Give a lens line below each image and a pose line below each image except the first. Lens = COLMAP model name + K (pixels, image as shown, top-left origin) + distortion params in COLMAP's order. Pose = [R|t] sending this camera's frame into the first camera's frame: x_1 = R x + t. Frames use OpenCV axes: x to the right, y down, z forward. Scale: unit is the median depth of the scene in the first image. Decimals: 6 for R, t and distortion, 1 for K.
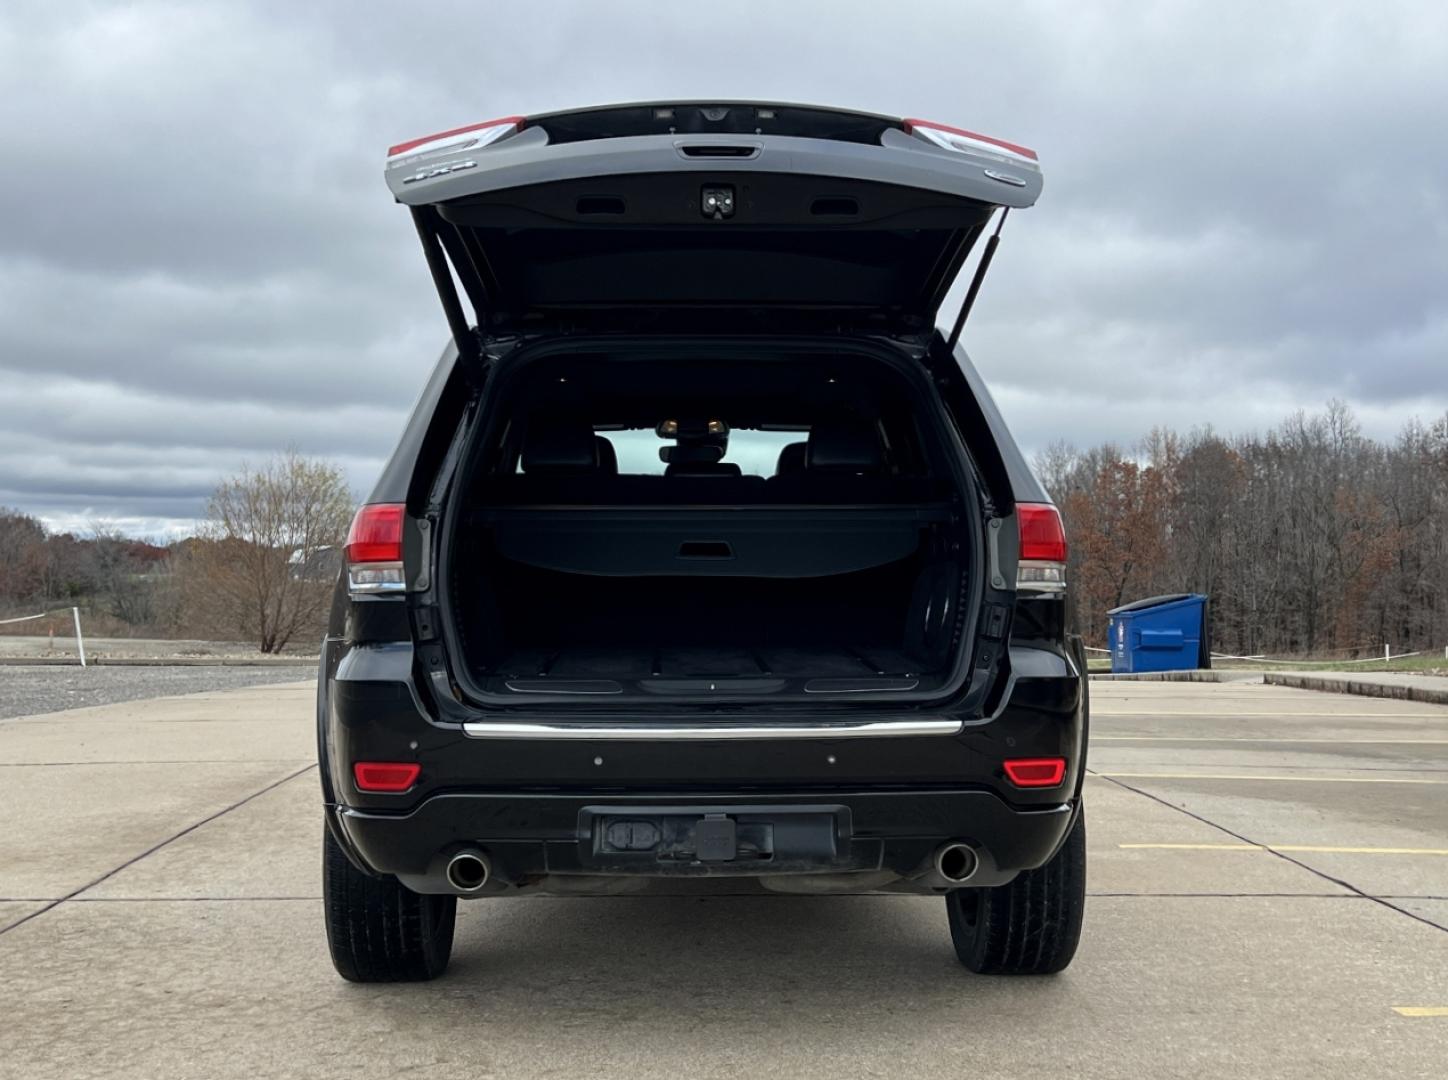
lens RADIAL K [[1919.9, 0, 724.0], [0, 1919.9, 540.0], [0, 0, 1]] dist [0.195870, -0.725219]
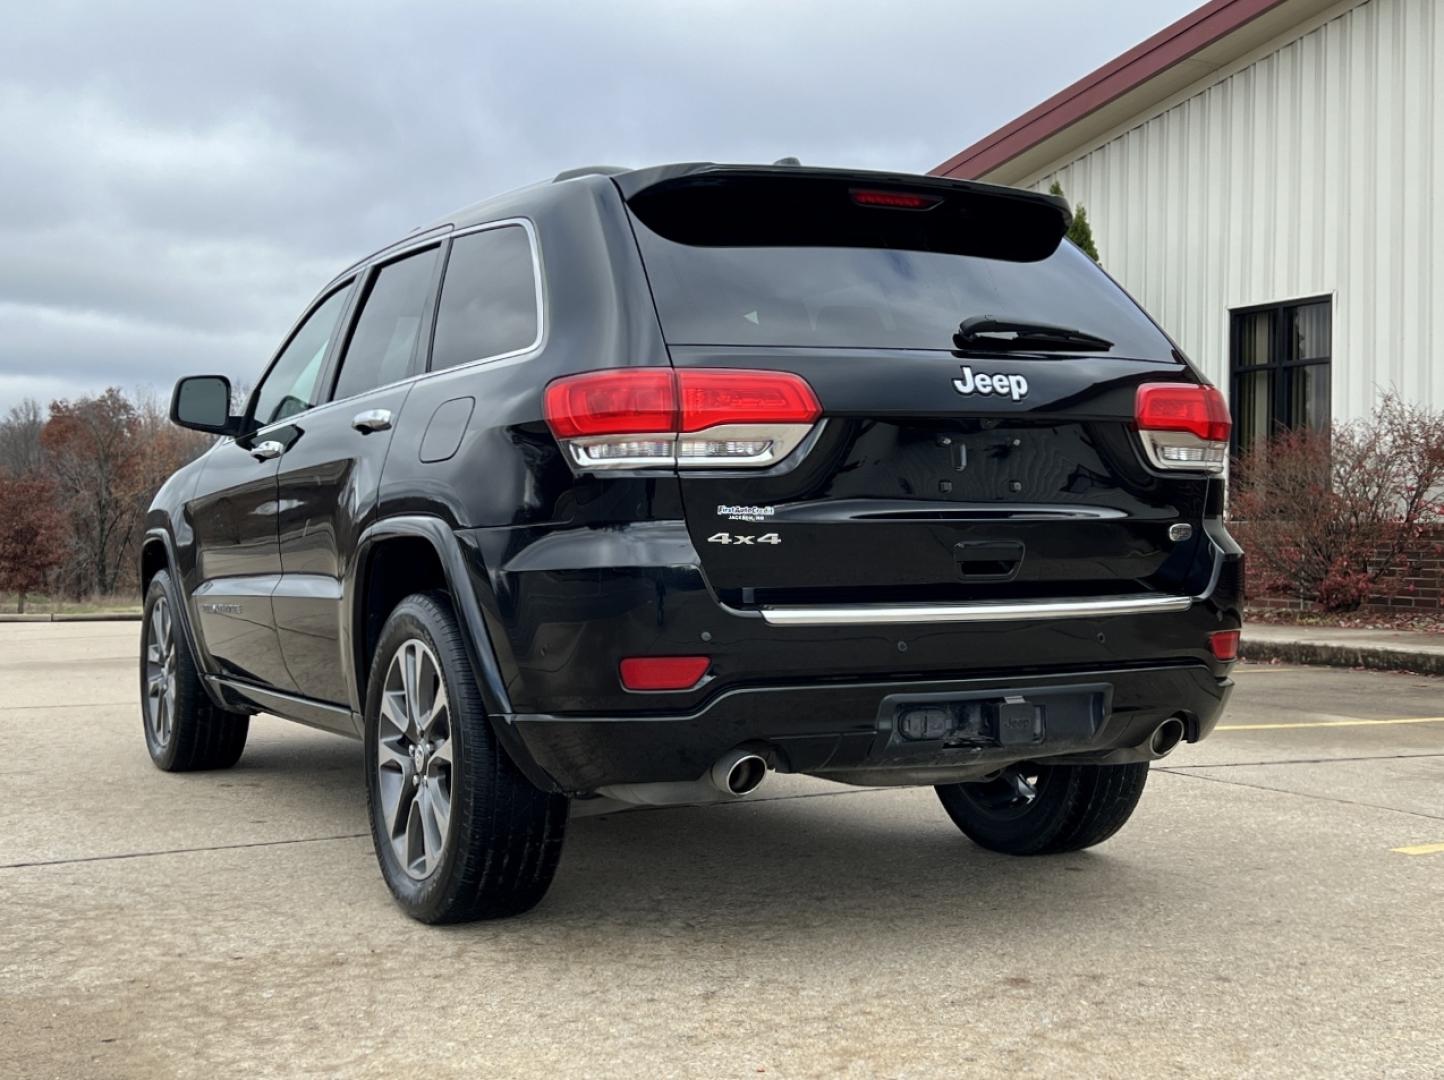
lens RADIAL K [[1914.6, 0, 722.0], [0, 1914.6, 540.0], [0, 0, 1]] dist [0.195870, -0.725219]
pose [[0.904317, -0.009480, 0.426756, -0.430333], [-0.004805, 0.999464, 0.032384, 0.026124], [-0.426835, -0.031336, 0.903787, 0.153327]]
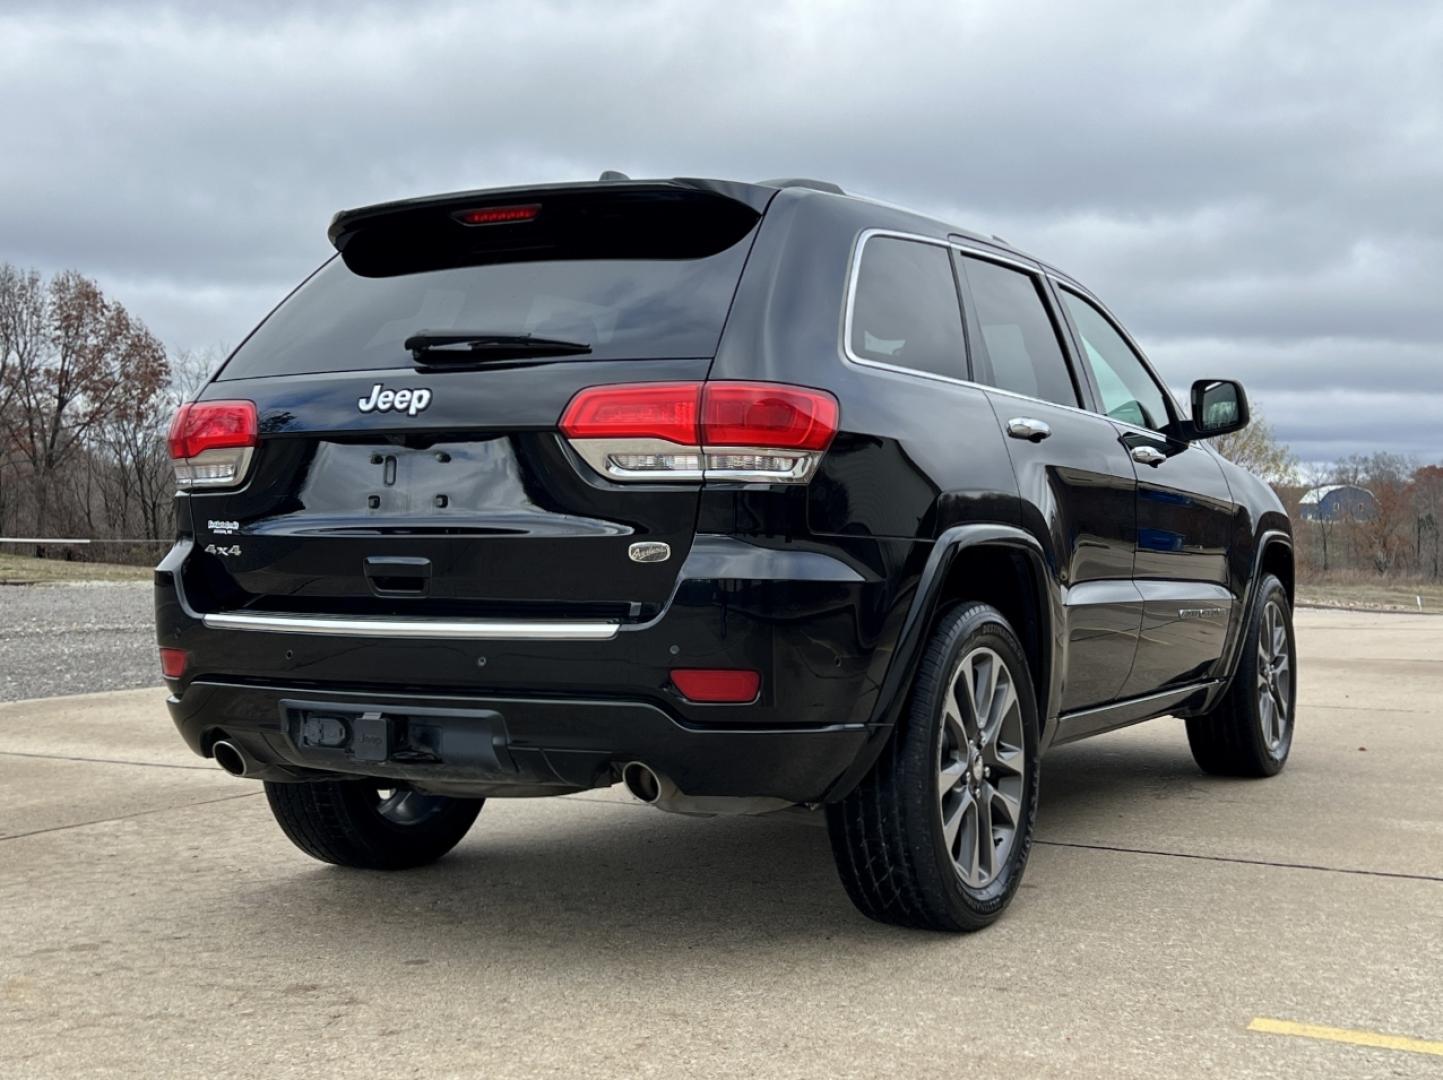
lens RADIAL K [[1913.2, 0, 721.5], [0, 1913.2, 540.0], [0, 0, 1]] dist [0.195870, -0.725219]
pose [[0.847272, 0.004564, -0.531140, 0.516953], [0.010672, 0.999615, 0.025614, 0.025868], [0.531052, -0.027371, 0.846897, 0.219348]]
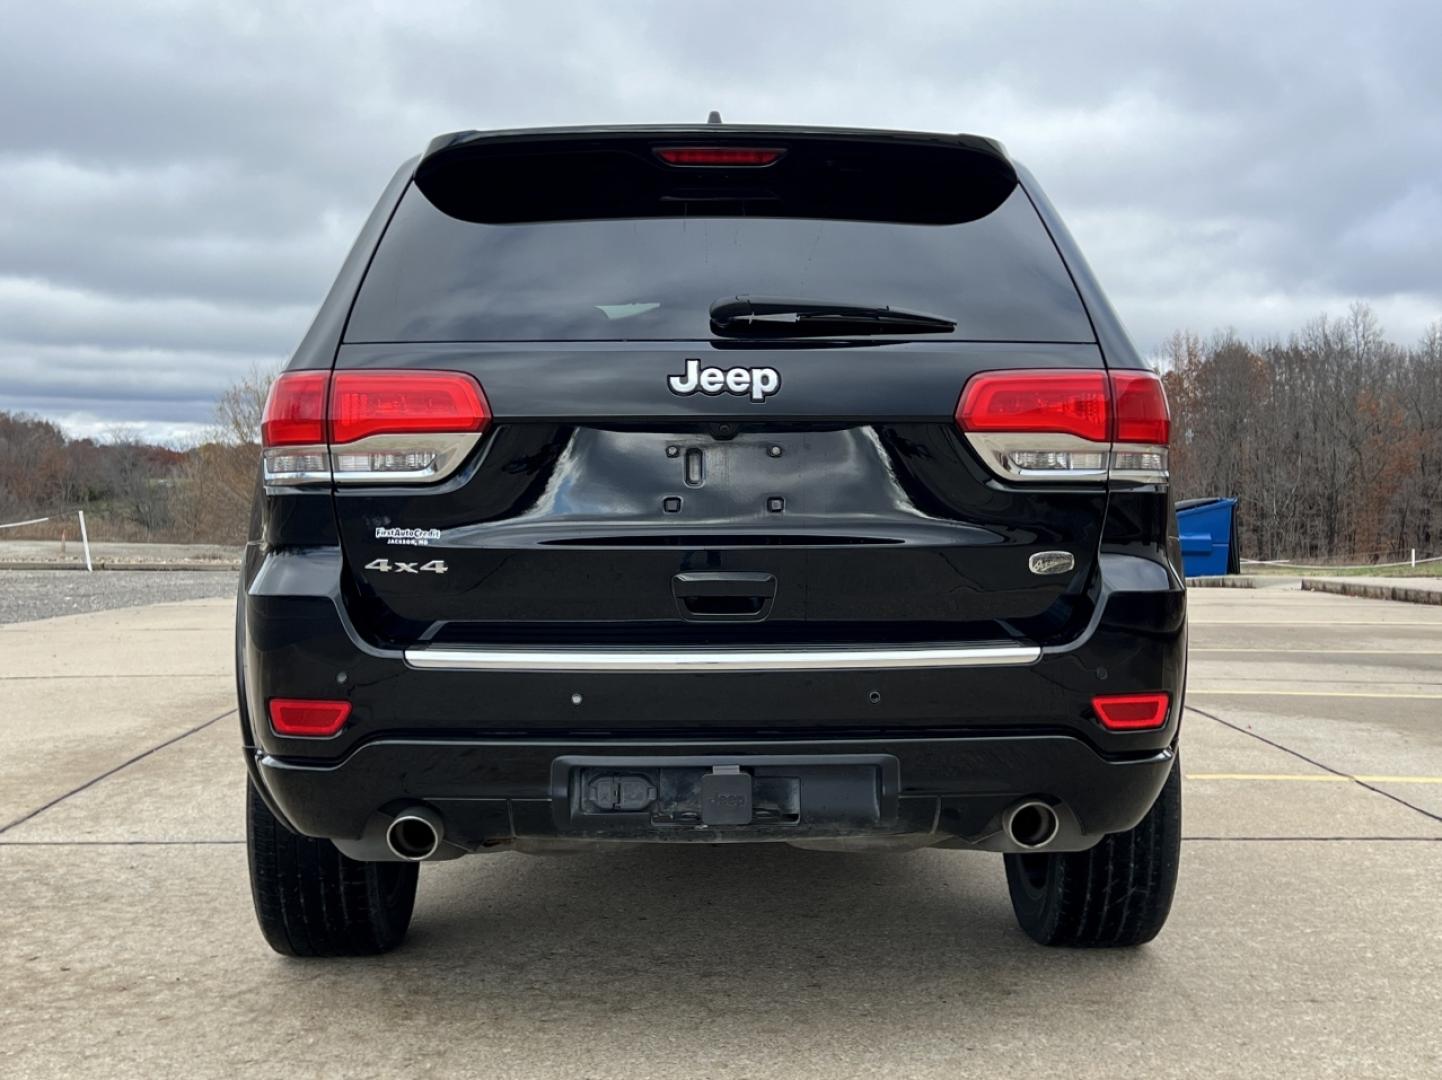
lens RADIAL K [[1911.9, 0, 721.0], [0, 1911.9, 540.0], [0, 0, 1]] dist [0.195870, -0.725219]
pose [[0.999938, -0.000025, -0.011177, 0.001727], [0.000573, 0.998797, 0.049035, 0.009547], [0.011162, -0.049039, 0.998735, 0.178451]]
